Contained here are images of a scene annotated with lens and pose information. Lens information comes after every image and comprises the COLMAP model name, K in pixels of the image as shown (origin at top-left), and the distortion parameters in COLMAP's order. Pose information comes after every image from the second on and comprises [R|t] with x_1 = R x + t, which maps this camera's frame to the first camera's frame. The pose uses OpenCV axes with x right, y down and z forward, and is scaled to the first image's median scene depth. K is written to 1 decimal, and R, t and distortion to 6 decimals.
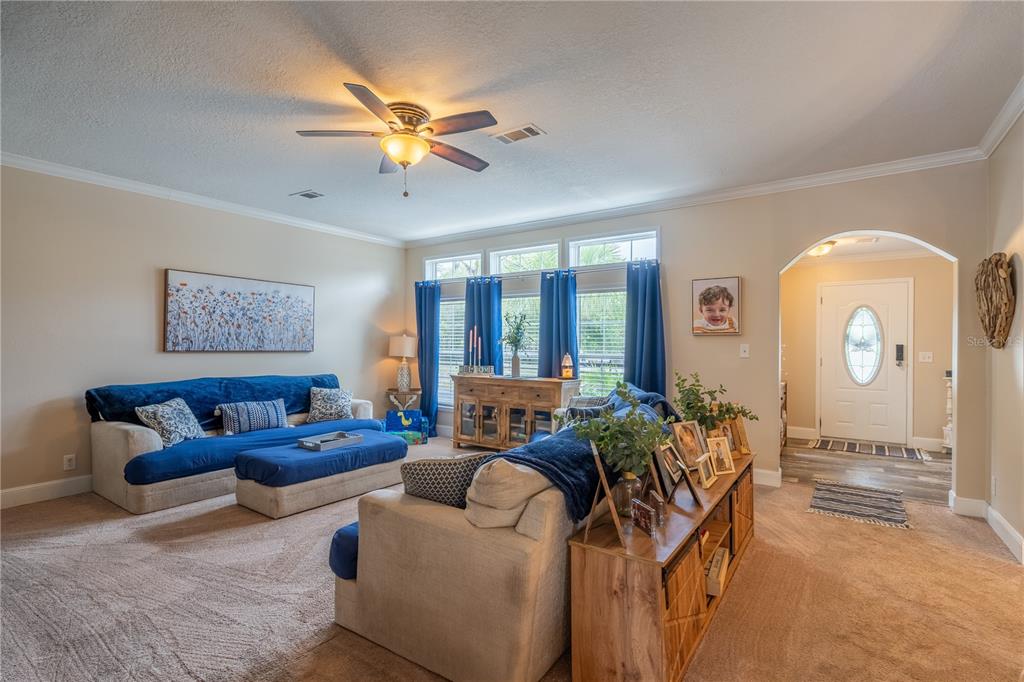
lens RADIAL K [[468.4, 0, 511.6], [0, 468.4, 344.0], [0, 0, 1]] dist [-0.001370, 0.000303]
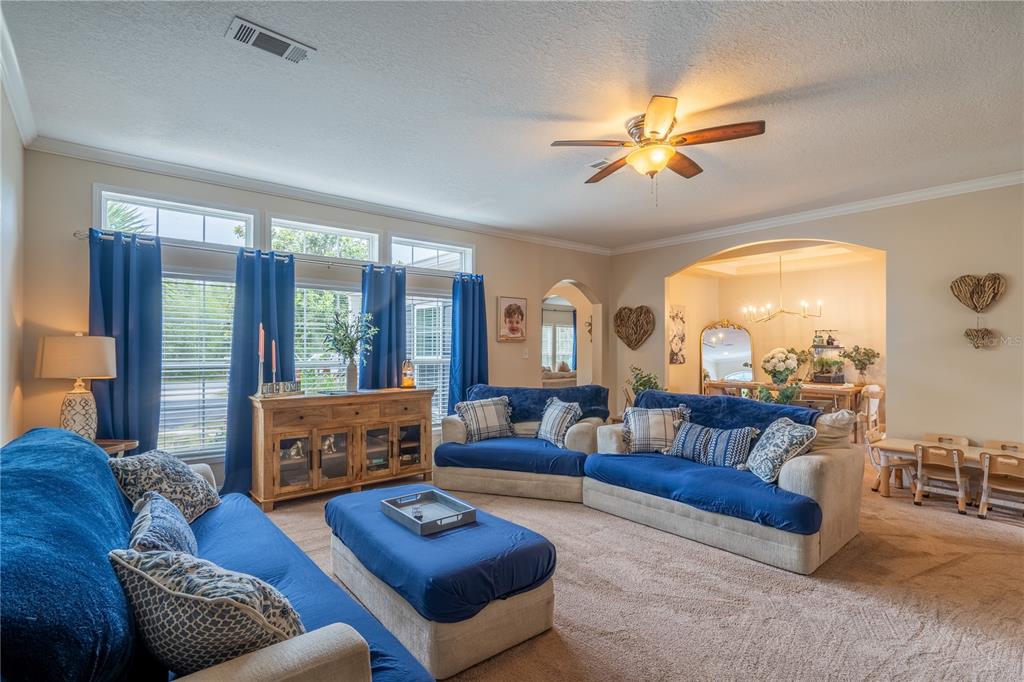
lens RADIAL K [[468.4, 0, 511.6], [0, 468.4, 344.0], [0, 0, 1]] dist [-0.001370, 0.000303]
pose [[0.322909, -0.000151, 0.946430, -0.662489], [-0.004822, 0.999987, 0.001805, -0.012646], [-0.946418, -0.005146, 0.322904, 0.496641]]
